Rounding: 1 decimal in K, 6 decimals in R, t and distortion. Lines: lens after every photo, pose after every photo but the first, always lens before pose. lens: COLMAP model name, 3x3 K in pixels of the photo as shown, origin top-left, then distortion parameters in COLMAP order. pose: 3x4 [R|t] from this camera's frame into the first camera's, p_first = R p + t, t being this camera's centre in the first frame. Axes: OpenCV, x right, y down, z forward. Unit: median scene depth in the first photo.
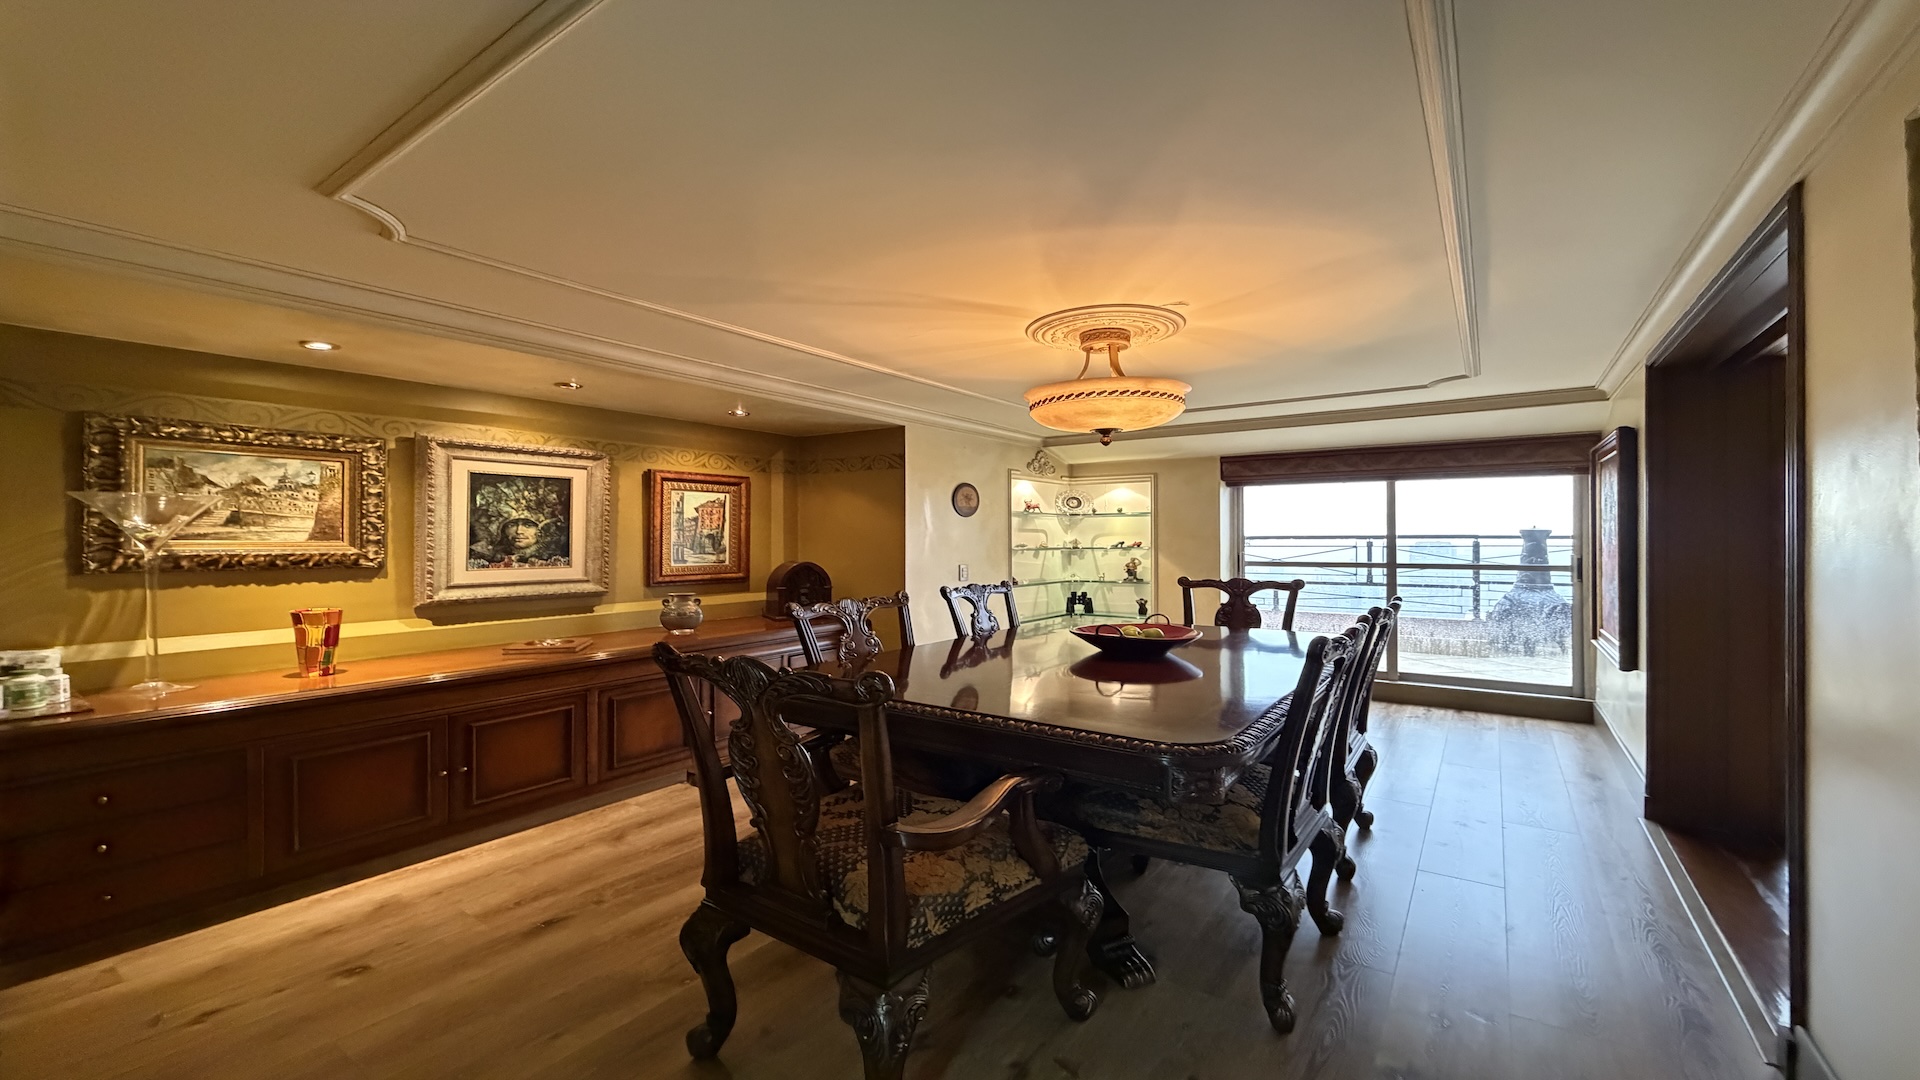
lens RADIAL K [[767.3, 0, 960.0], [0, 767.3, 540.0], [0, 0, 1]] dist [0.000290, 0.000270]
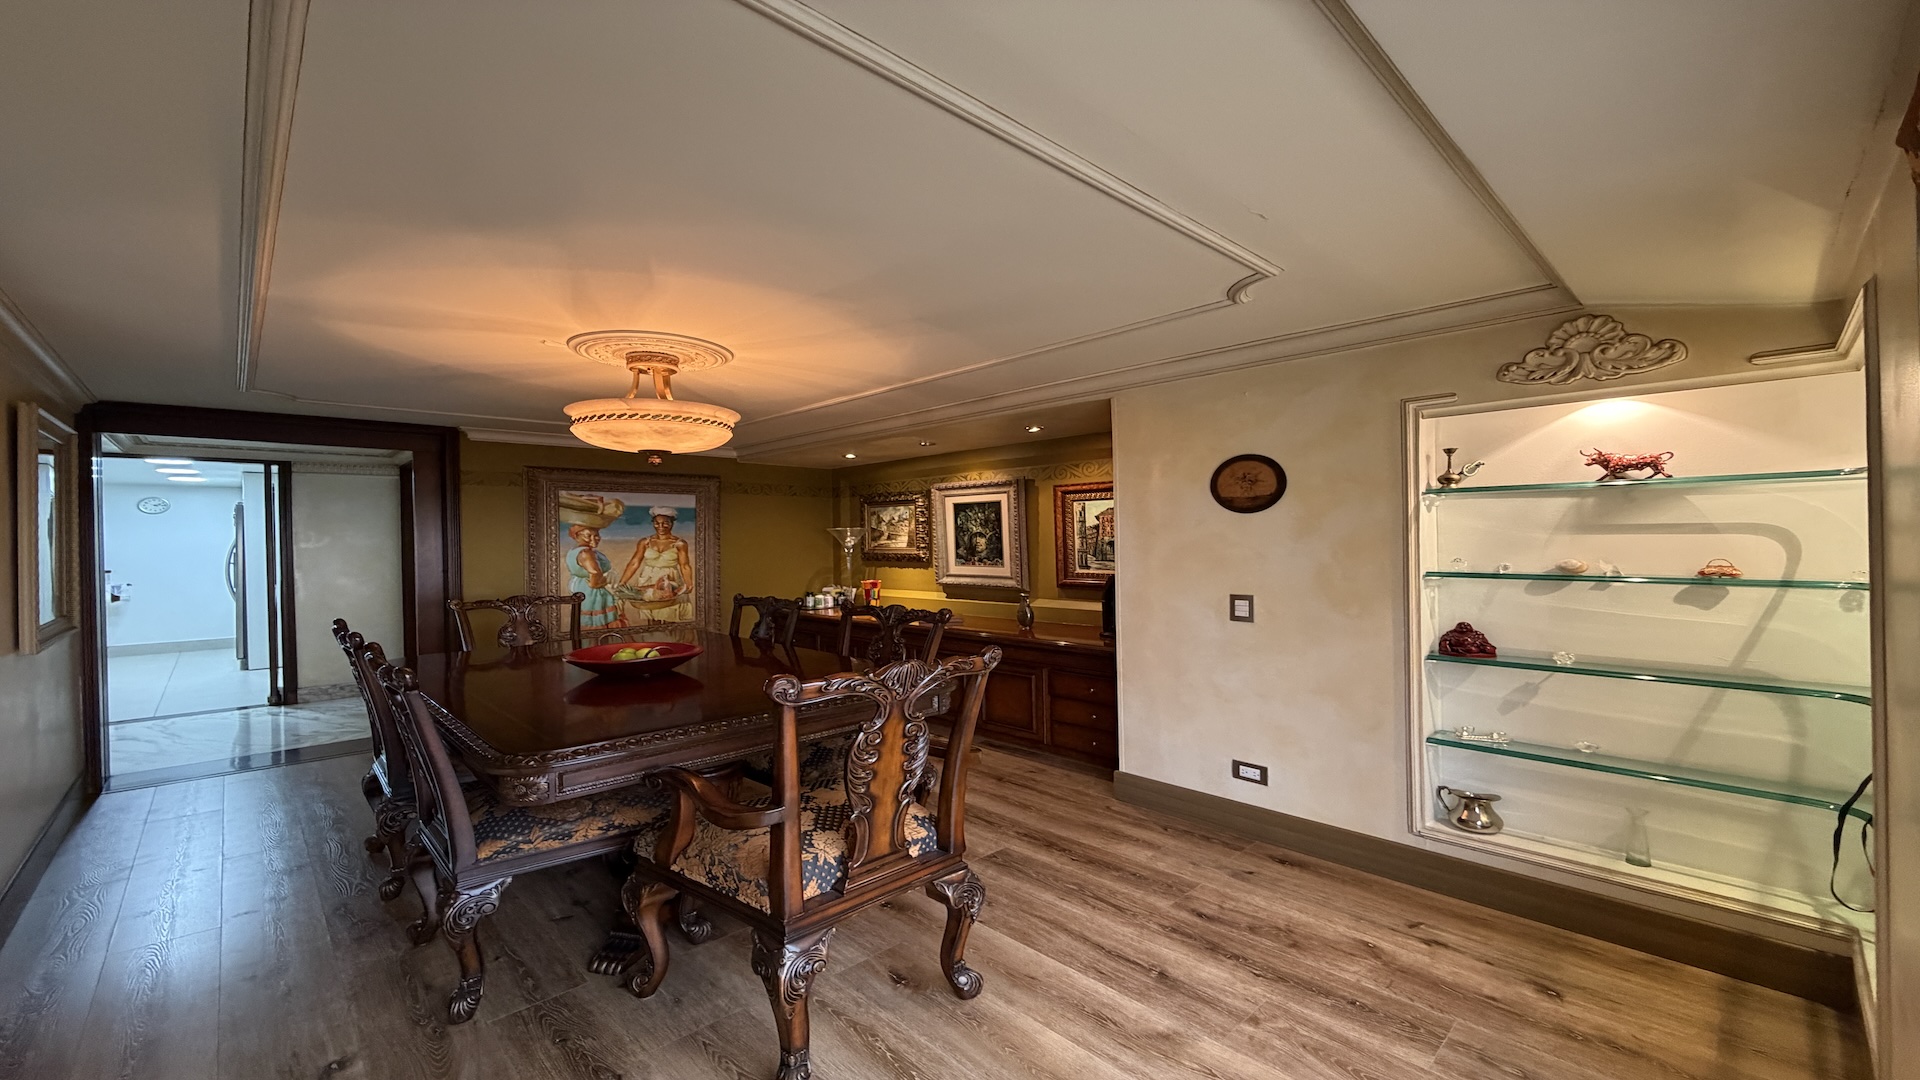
lens RADIAL K [[767.3, 0, 960.0], [0, 767.3, 540.0], [0, 0, 1]] dist [0.000290, 0.000270]
pose [[-0.202478, 0.006370, -0.979266, 0.843074], [0.010570, 0.999935, 0.004319, -0.019023], [0.979230, -0.009476, -0.202532, 1.228060]]
